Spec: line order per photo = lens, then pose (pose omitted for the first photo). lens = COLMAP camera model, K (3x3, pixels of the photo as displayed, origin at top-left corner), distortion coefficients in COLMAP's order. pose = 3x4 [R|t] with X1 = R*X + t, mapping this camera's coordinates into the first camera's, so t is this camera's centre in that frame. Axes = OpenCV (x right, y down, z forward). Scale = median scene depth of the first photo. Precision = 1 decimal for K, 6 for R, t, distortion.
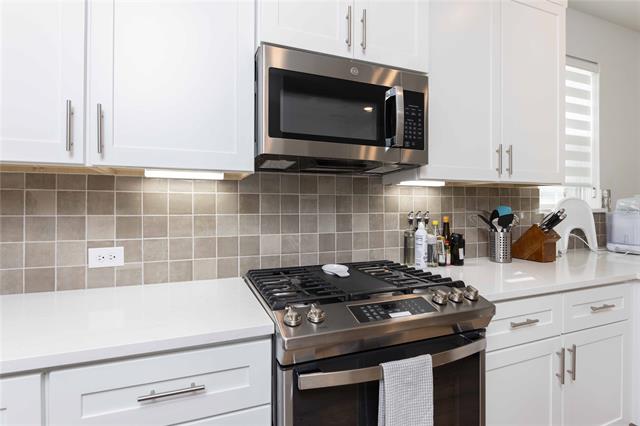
lens RADIAL K [[325.4, 0, 324.4], [0, 325.4, 208.0], [0, 0, 1]] dist [0.003453, 0.000204]
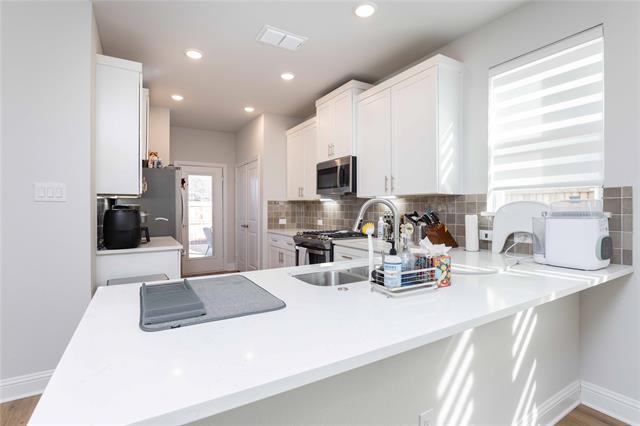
lens RADIAL K [[325.4, 0, 313.6], [0, 325.4, 211.1], [0, 0, 1]] dist [0.003453, 0.000204]
pose [[0.125717, 0.007933, -0.992034, 2.979704], [-0.007009, 0.999950, 0.007109, -0.004765], [0.992041, 0.006059, 0.125767, 0.448377]]
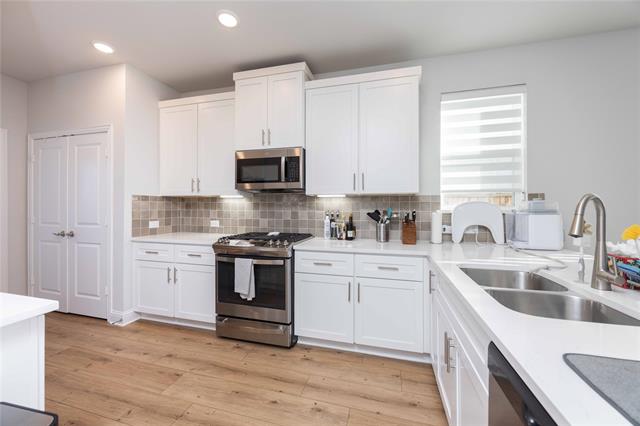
lens RADIAL K [[249.0, 0, 325.3], [0, 249.0, 208.6], [0, 0, 1]] dist [0.000244, 0.000135]
pose [[0.798309, 0.002848, -0.602241, 1.566952], [-0.007438, 0.999959, -0.005131, 0.011968], [0.602202, 0.008576, 0.798298, -0.254324]]
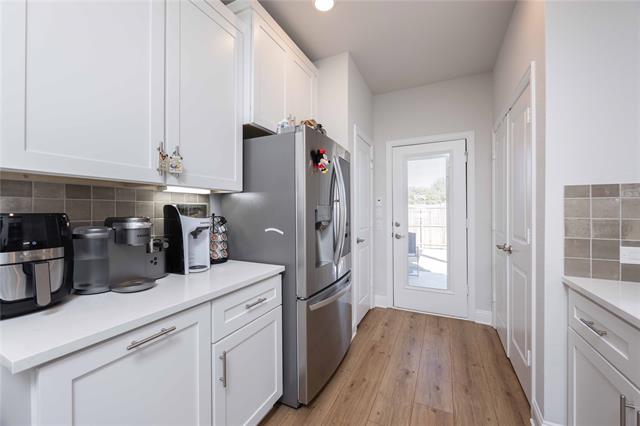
lens RADIAL K [[249.0, 0, 320.9], [0, 249.0, 213.1], [0, 0, 1]] dist [0.000244, 0.000135]
pose [[-0.749468, 0.005187, -0.662020, 0.474769], [-0.004589, 0.999905, 0.013029, -0.001782], [0.662025, 0.012803, -0.749373, 0.486620]]
